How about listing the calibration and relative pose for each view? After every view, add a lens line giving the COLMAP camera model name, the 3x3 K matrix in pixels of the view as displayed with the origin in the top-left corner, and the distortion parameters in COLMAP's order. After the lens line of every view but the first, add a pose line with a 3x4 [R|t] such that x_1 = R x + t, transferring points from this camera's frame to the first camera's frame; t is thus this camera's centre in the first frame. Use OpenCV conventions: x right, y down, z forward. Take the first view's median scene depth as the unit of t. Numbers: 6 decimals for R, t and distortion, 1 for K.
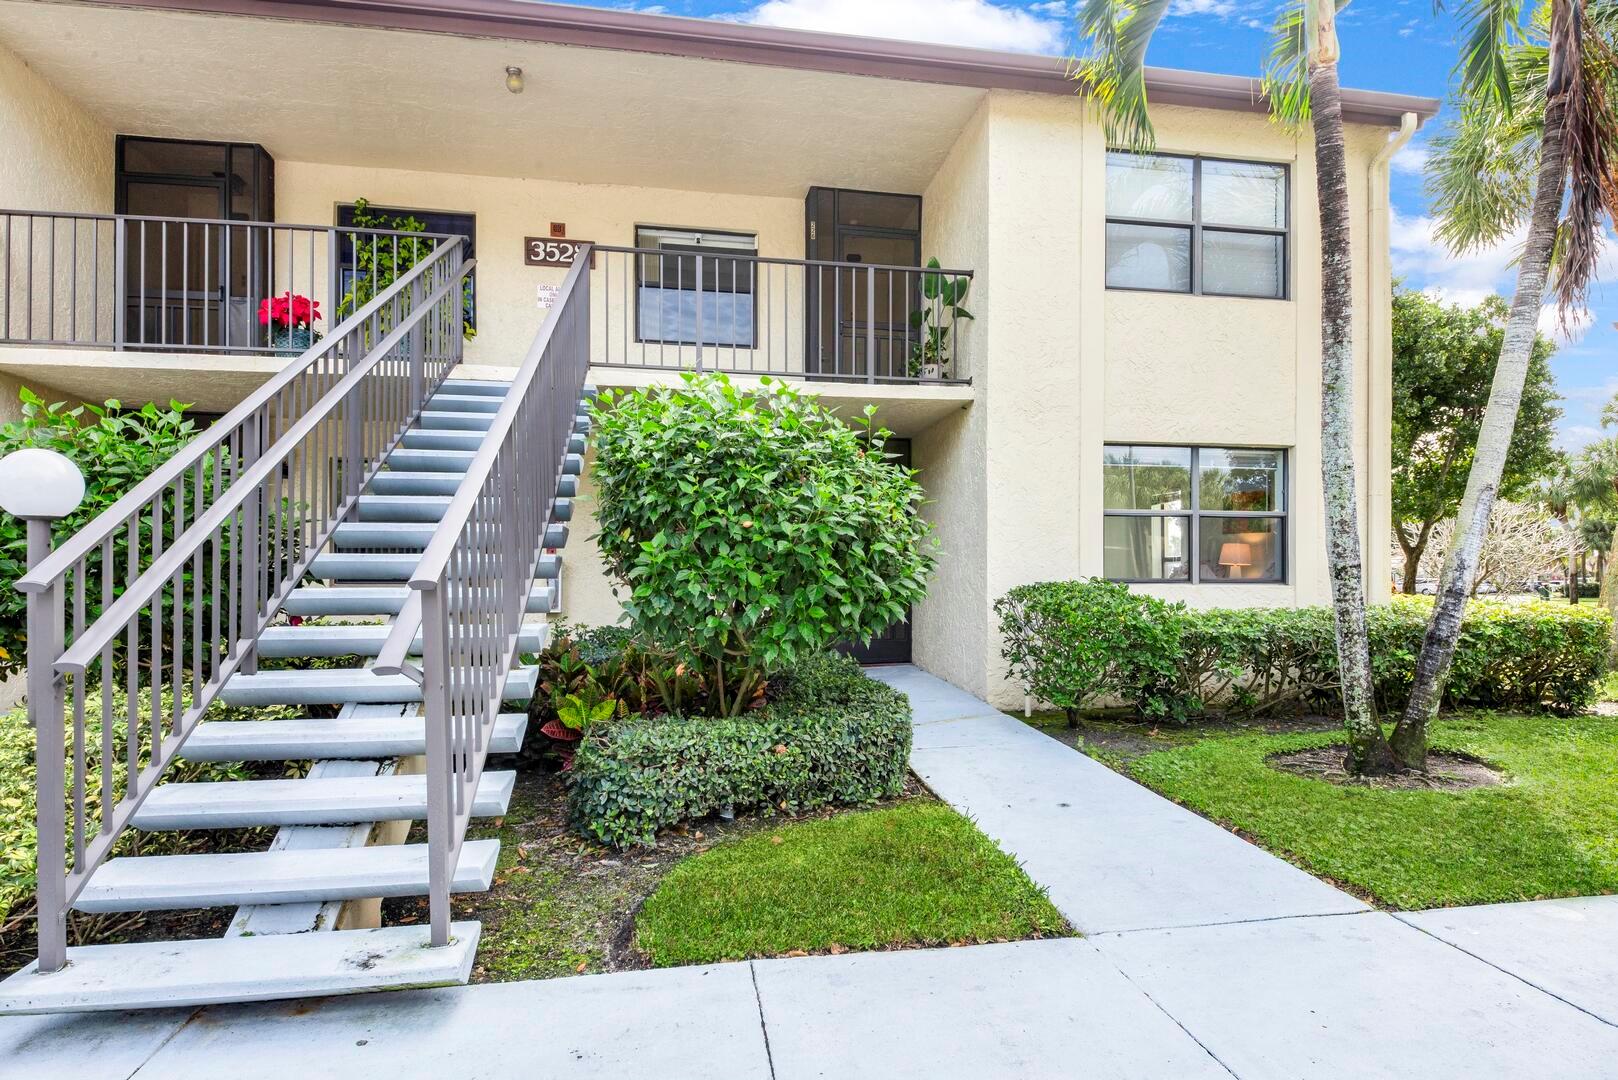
lens RADIAL K [[843.3, 0, 805.6], [0, 843.3, 578.3], [0, 0, 1]] dist [0.021264, -0.025699]
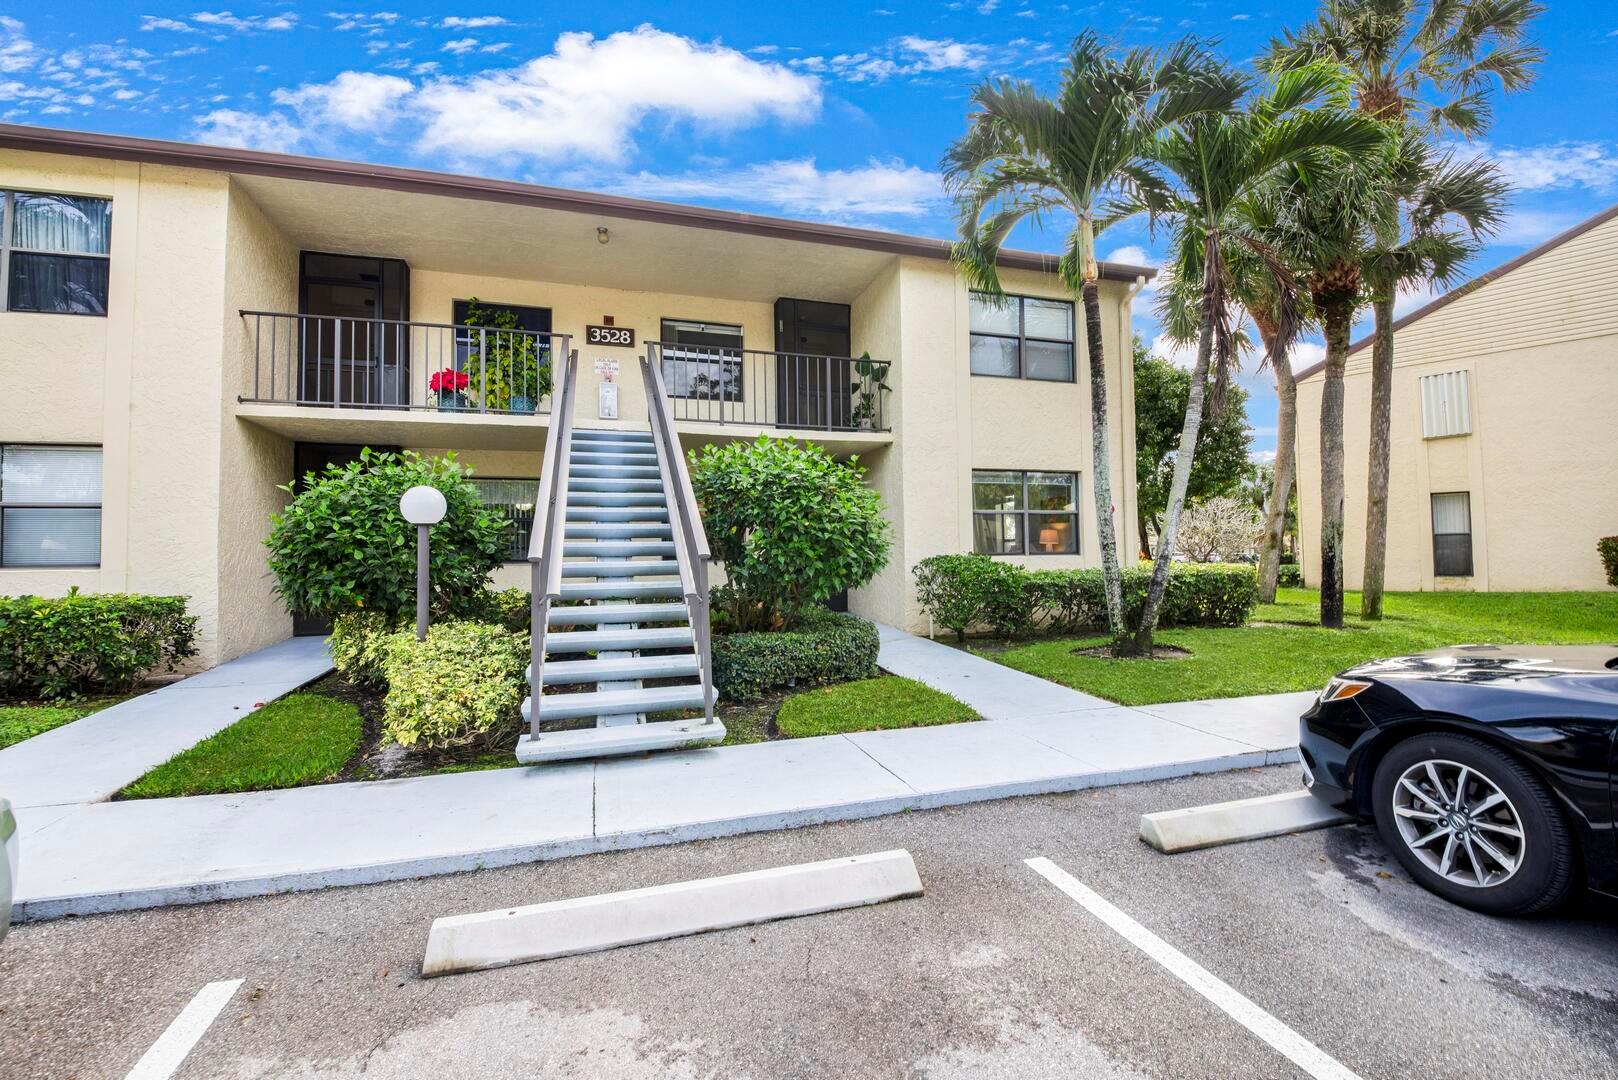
lens RADIAL K [[674.6, 0, 809.0], [0, 674.6, 534.5], [0, 0, 1]] dist [-0.000406, -0.000395]
pose [[0.991186, -0.009211, 0.132157, -0.138075], [0.013772, 0.999339, -0.033636, 0.004741], [-0.131759, 0.035160, 0.990658, -0.253194]]
